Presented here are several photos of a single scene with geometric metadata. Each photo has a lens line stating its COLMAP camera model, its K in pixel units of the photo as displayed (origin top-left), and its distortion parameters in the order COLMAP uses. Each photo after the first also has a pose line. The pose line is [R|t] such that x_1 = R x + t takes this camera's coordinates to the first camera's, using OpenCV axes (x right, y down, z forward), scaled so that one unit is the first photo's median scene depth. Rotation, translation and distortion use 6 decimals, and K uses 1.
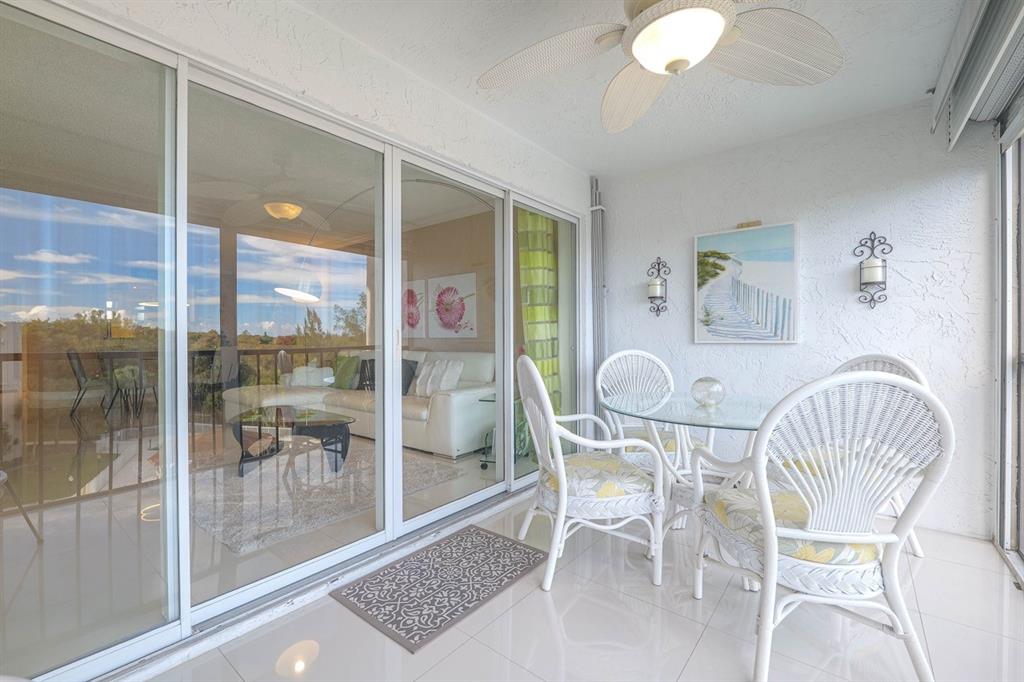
lens RADIAL K [[460.1, 0, 507.6], [0, 460.1, 338.4], [0, 0, 1]] dist [-0.015098, 0.003361]
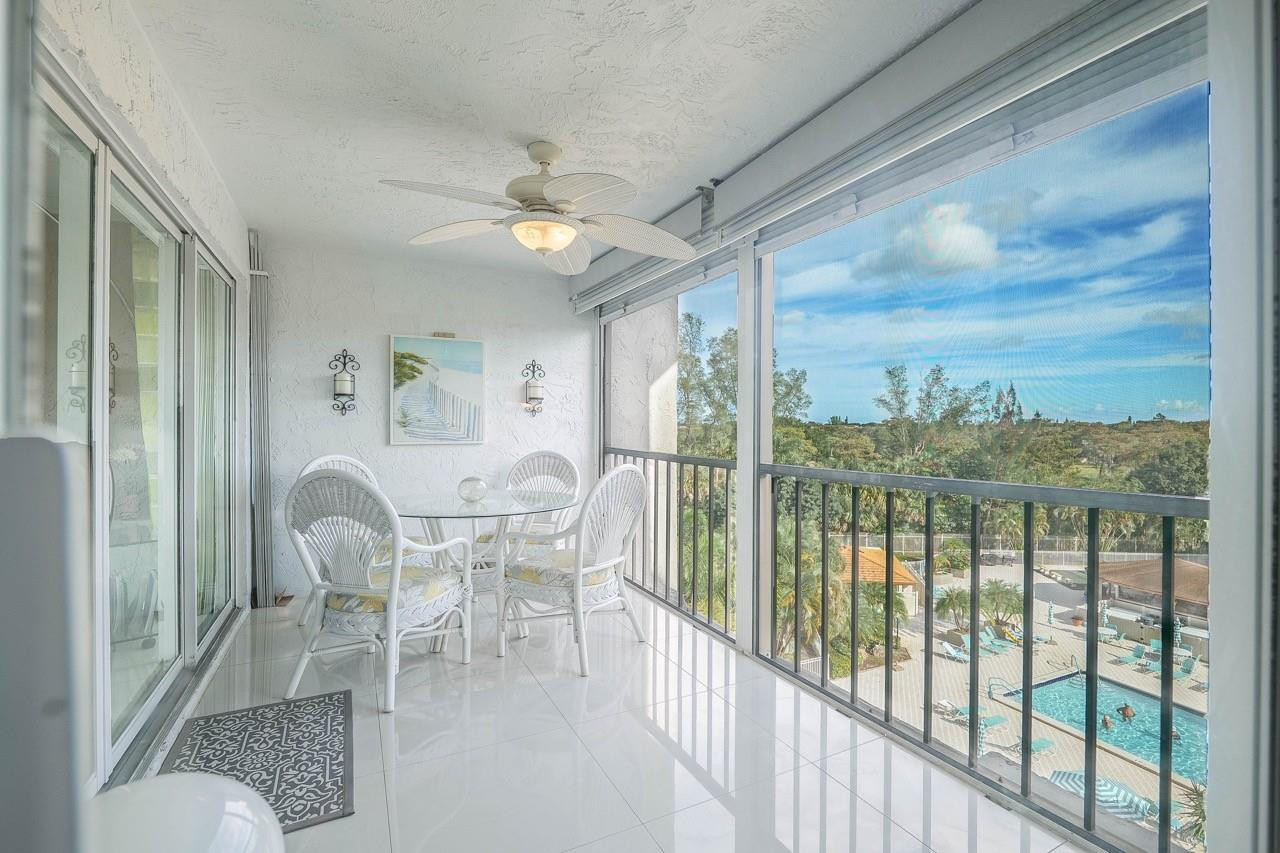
lens RADIAL K [[554.6, 0, 674.1], [0, 554.6, 423.1], [0, 0, 1]] dist [-0.012706, -0.000274]
pose [[0.359338, 0.006374, 0.933186, -0.503059], [-0.004183, 0.999978, -0.005220, -0.034244], [-0.933198, -0.002028, 0.359357, 0.017685]]
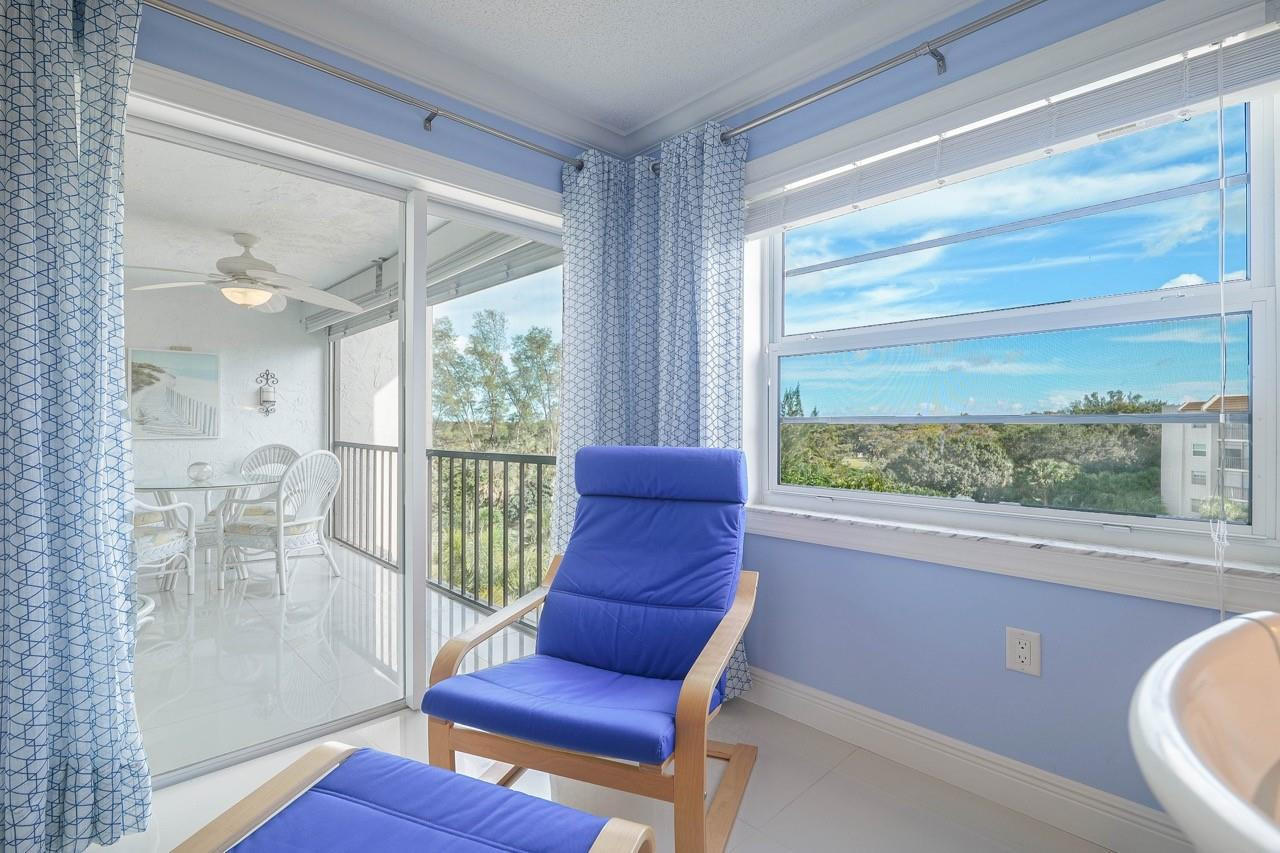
lens RADIAL K [[575.8, 0, 634.3], [0, 575.8, 424.9], [0, 0, 1]] dist [-0.004698, -0.000552]
pose [[0.128174, 0.001037, 0.991751, -0.940794], [-0.002329, 0.999997, -0.000744, -0.030757], [-0.991749, -0.002214, 0.128176, -0.502027]]
